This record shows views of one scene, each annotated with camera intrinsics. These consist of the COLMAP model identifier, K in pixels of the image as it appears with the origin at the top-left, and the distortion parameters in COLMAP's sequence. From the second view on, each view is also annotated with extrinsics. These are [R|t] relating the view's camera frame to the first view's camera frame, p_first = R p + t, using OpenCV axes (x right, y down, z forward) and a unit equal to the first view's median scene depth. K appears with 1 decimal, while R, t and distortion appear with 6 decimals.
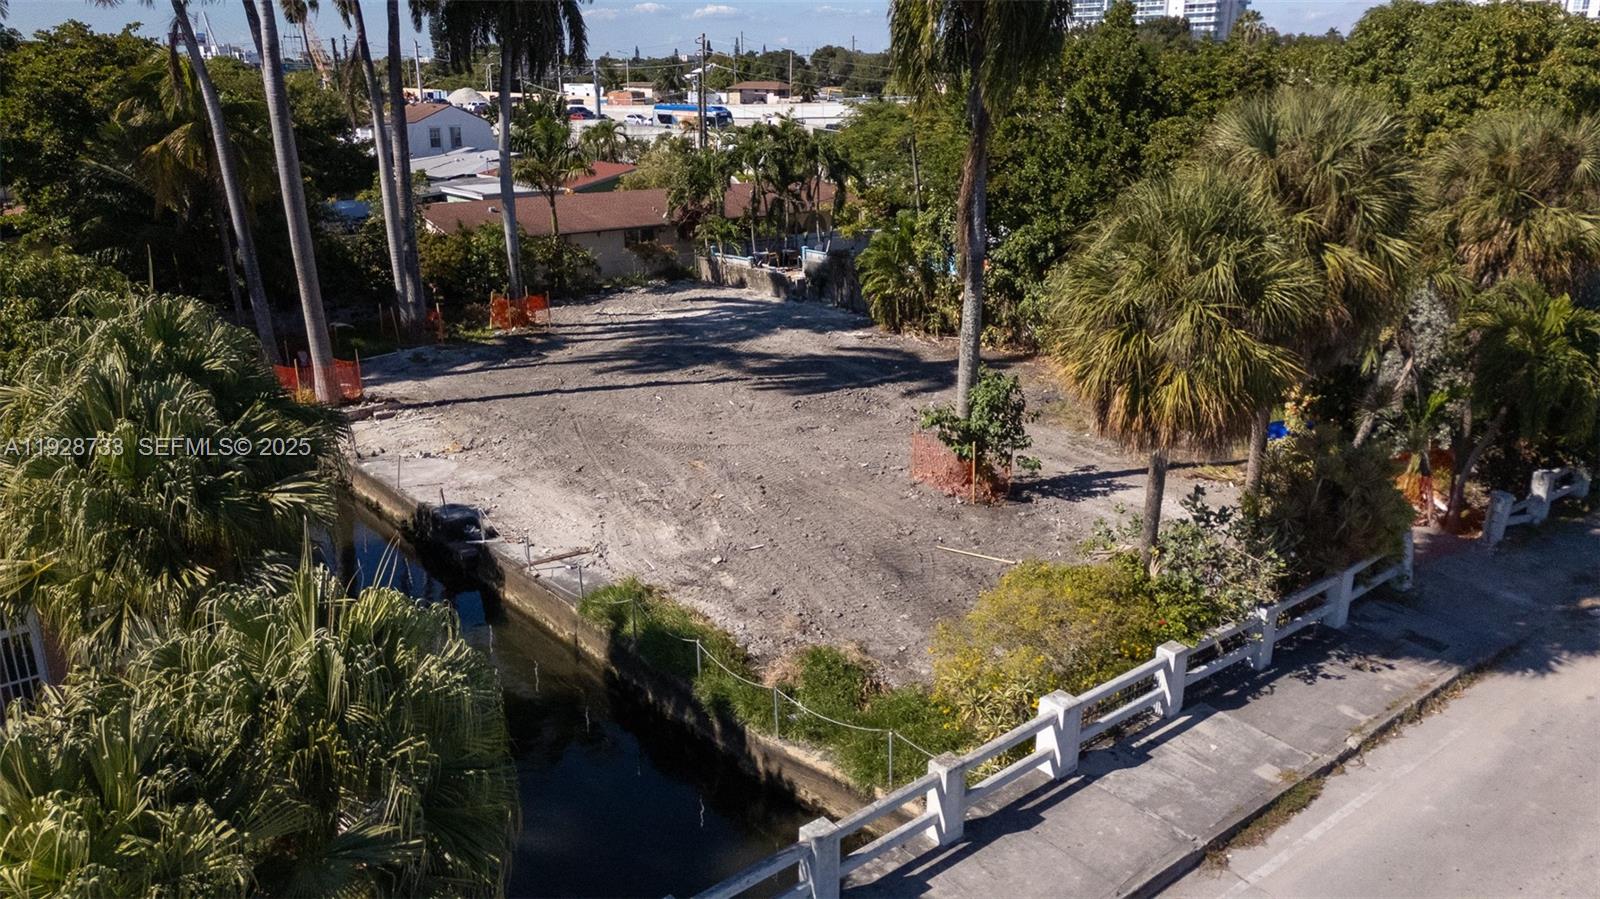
lens RADIAL K [[1172.3, 0, 801.1], [0, 1172.3, 453.8], [0, 0, 1]] dist [0.076008, -0.074826]
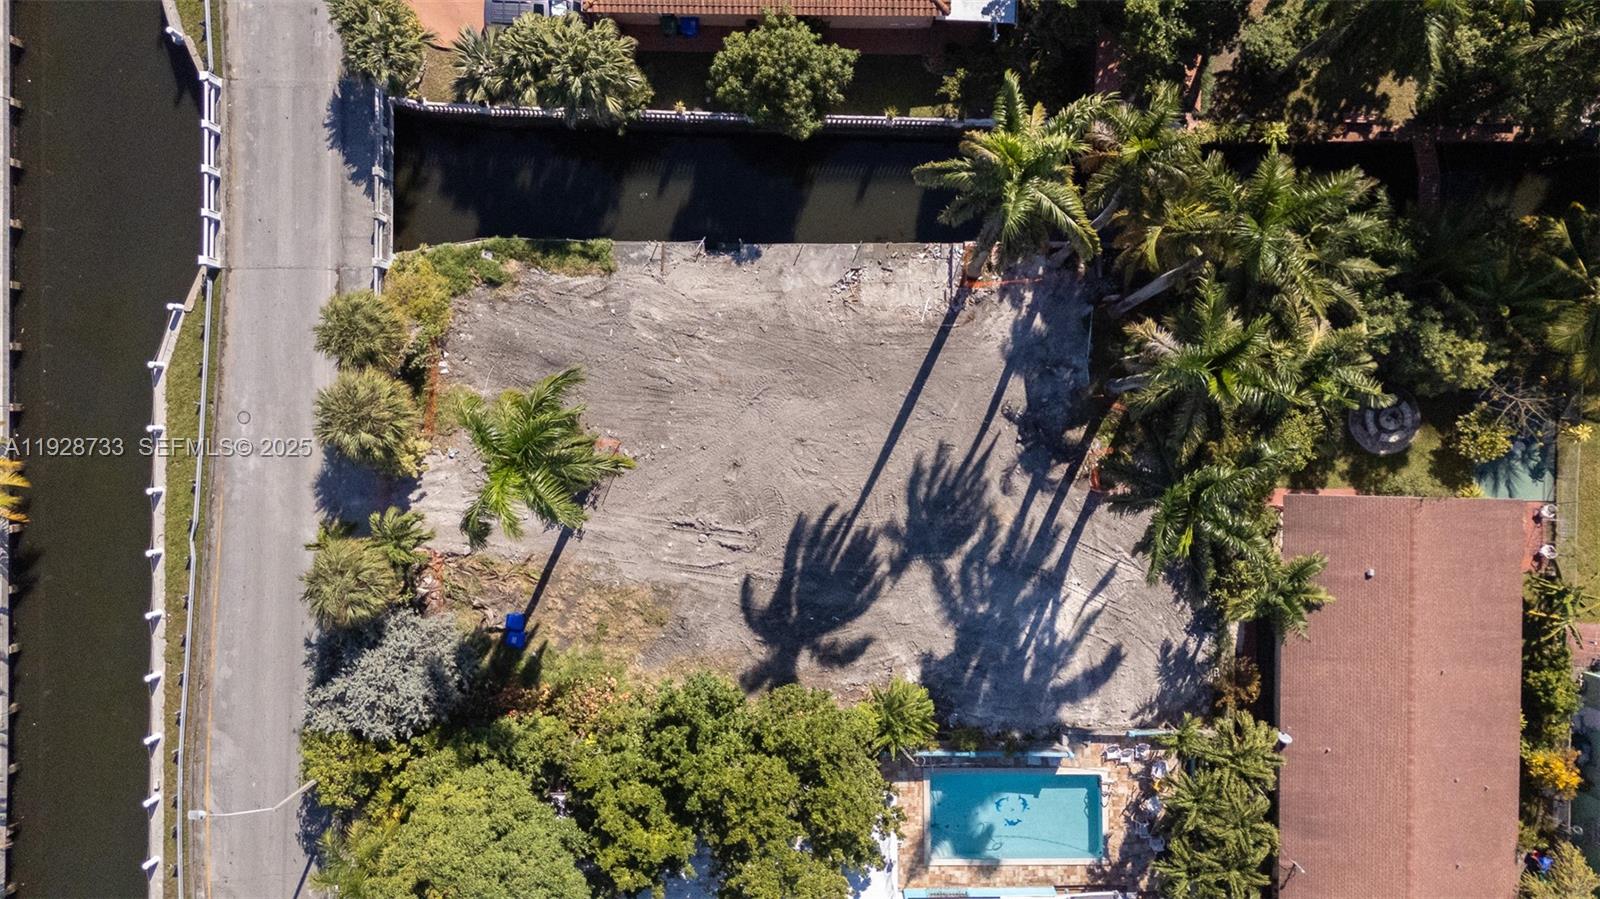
lens RADIAL K [[1172.3, 0, 802.9], [0, 1172.3, 449.2], [0, 0, 1]] dist [0.076008, -0.074826]
pose [[-0.646379, 0.762852, 0.015835, -0.115476], [-0.225876, -0.211130, 0.951002, -1.801640], [0.728817, 0.611131, 0.308780, 0.600906]]
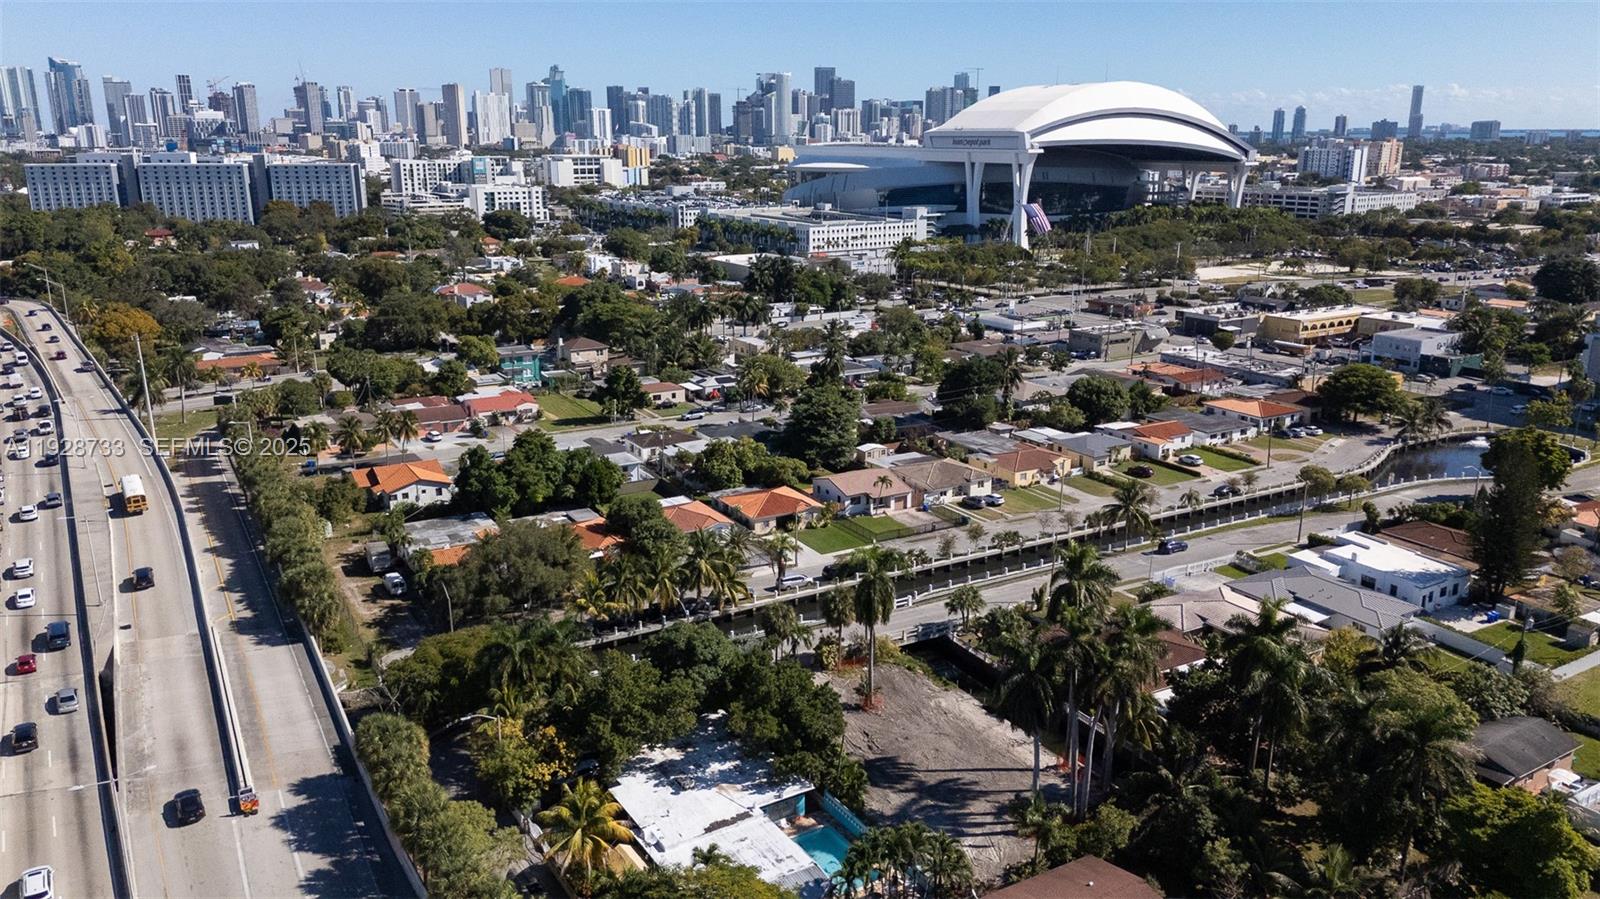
lens RADIAL K [[1172.3, 0, 801.6], [0, 1172.3, 445.2], [0, 0, 1]] dist [0.076008, -0.074826]
pose [[-0.986741, -0.044463, 0.156093, -0.207100], [0.047412, 0.840827, 0.539224, -2.751369], [-0.155223, 0.539475, -0.827570, 3.674571]]
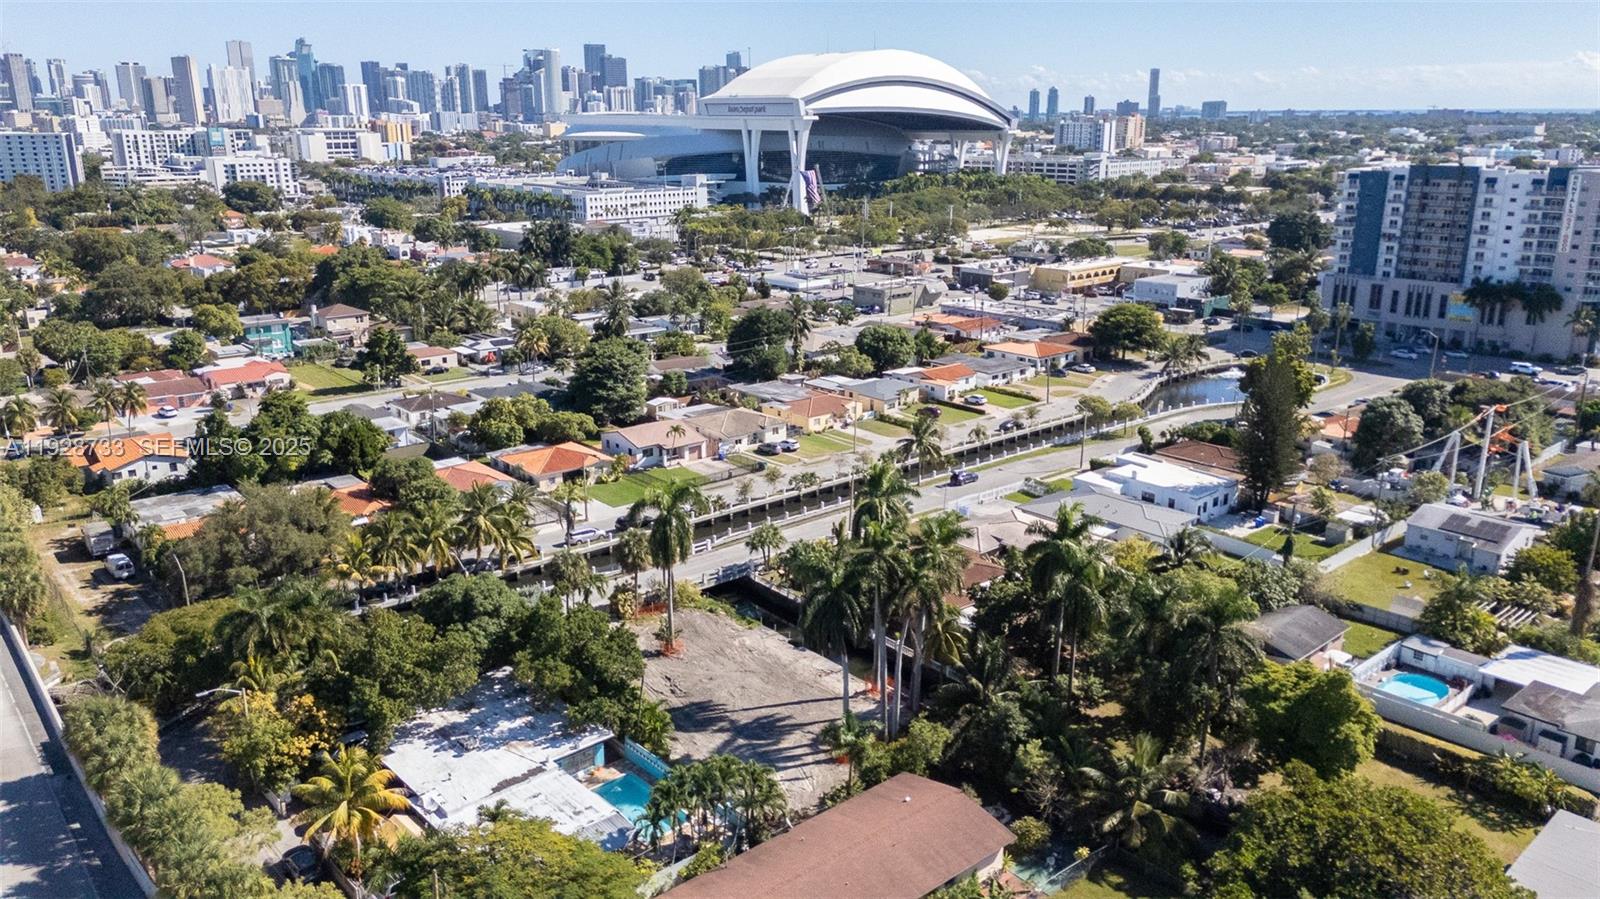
lens RADIAL K [[1172.3, 0, 799.1], [0, 1172.3, 443.8], [0, 0, 1]] dist [0.076008, -0.074826]
pose [[-0.999833, 0.003531, -0.017929, -0.198230], [-0.007004, 0.832139, 0.554523, -2.502932], [0.016878, 0.554556, -0.831976, 3.592326]]
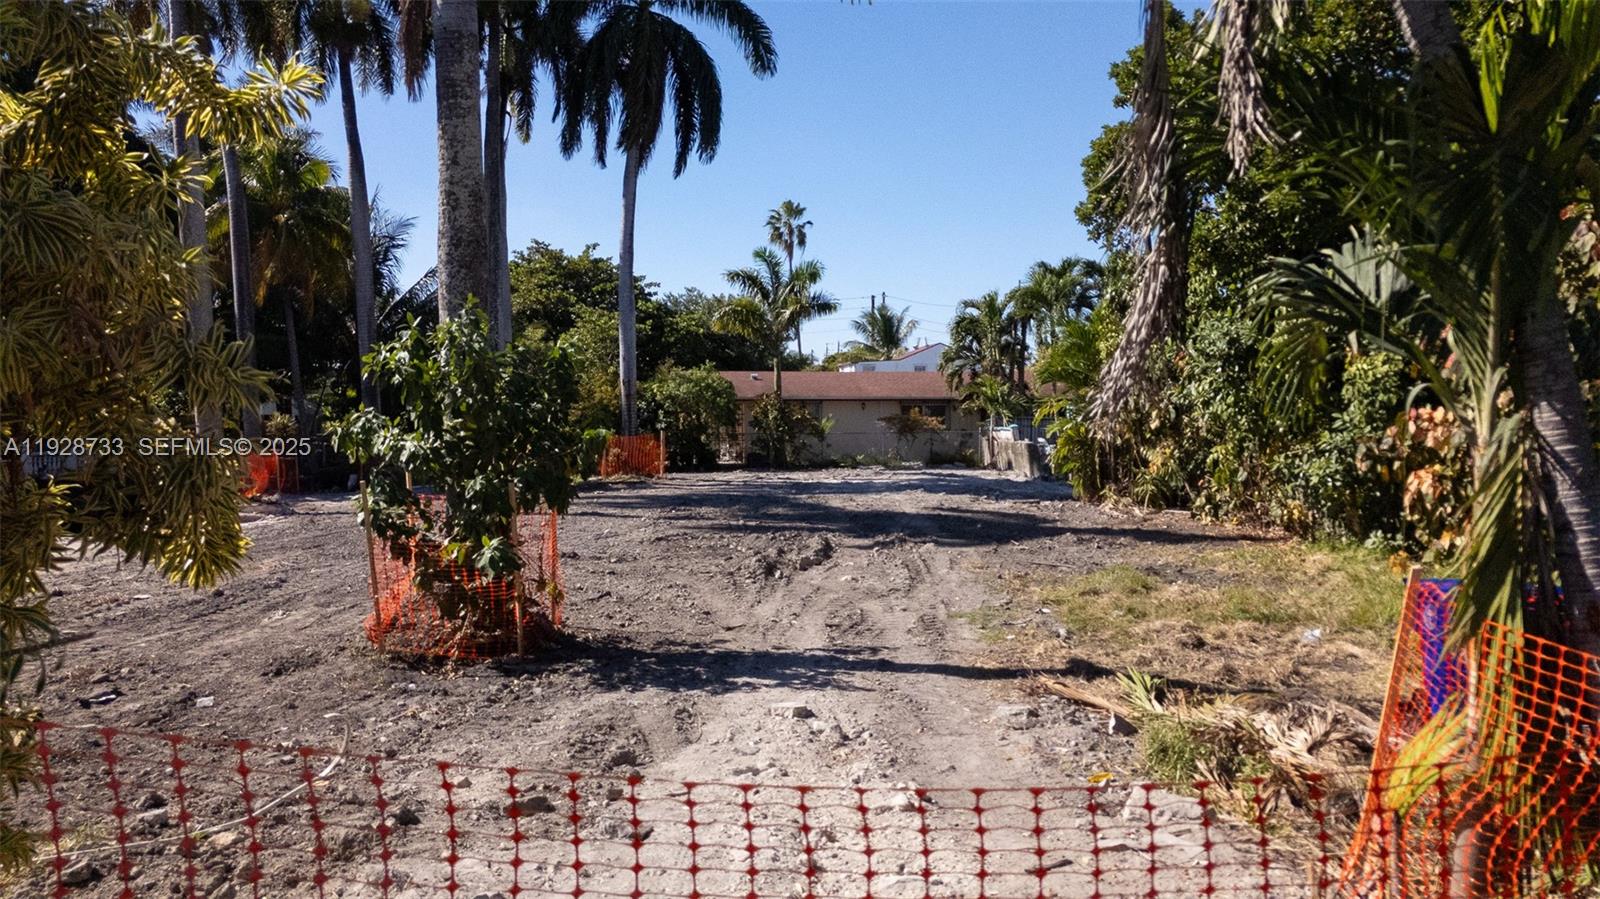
lens RADIAL K [[1172.3, 0, 792.4], [0, 1172.3, 433.5], [0, 0, 1]] dist [0.076008, -0.074826]
pose [[0.819930, 0.013418, -0.572307, 0.439052], [-0.177826, 0.956239, -0.232347, 0.038380], [0.544144, 0.292279, 0.786435, 0.681604]]
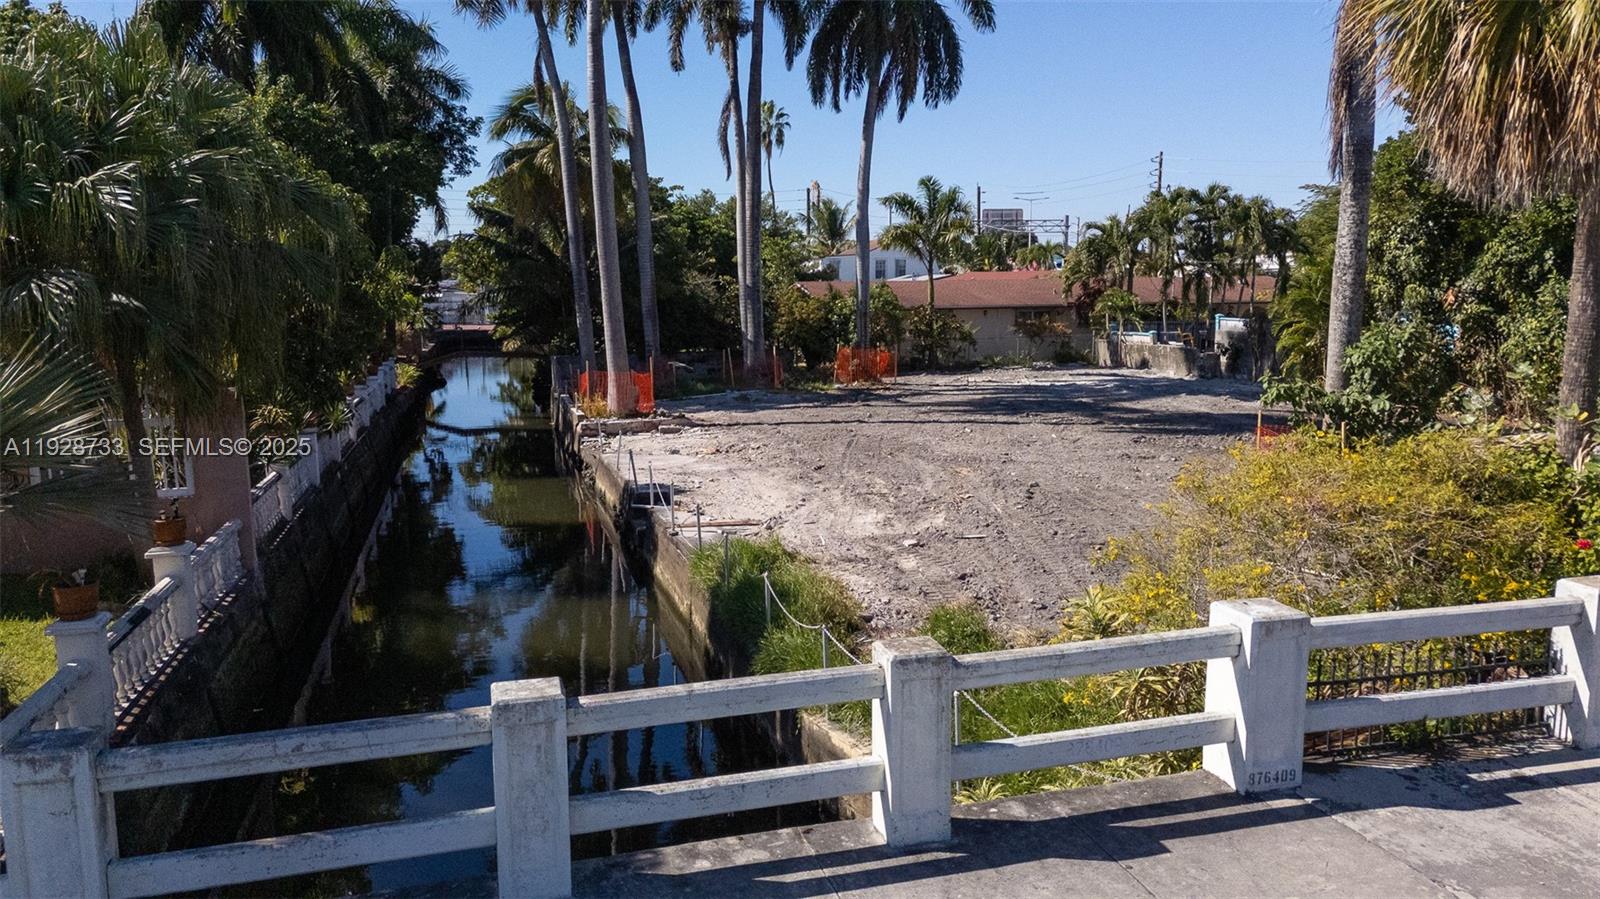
lens RADIAL K [[1172.3, 0, 801.4], [0, 1172.3, 453.7], [0, 0, 1]] dist [0.076008, -0.074826]
pose [[0.915670, 0.052559, -0.398480, 0.121753], [-0.117598, 0.983062, -0.140566, 0.119840], [0.384343, 0.175573, 0.906342, 0.265534]]
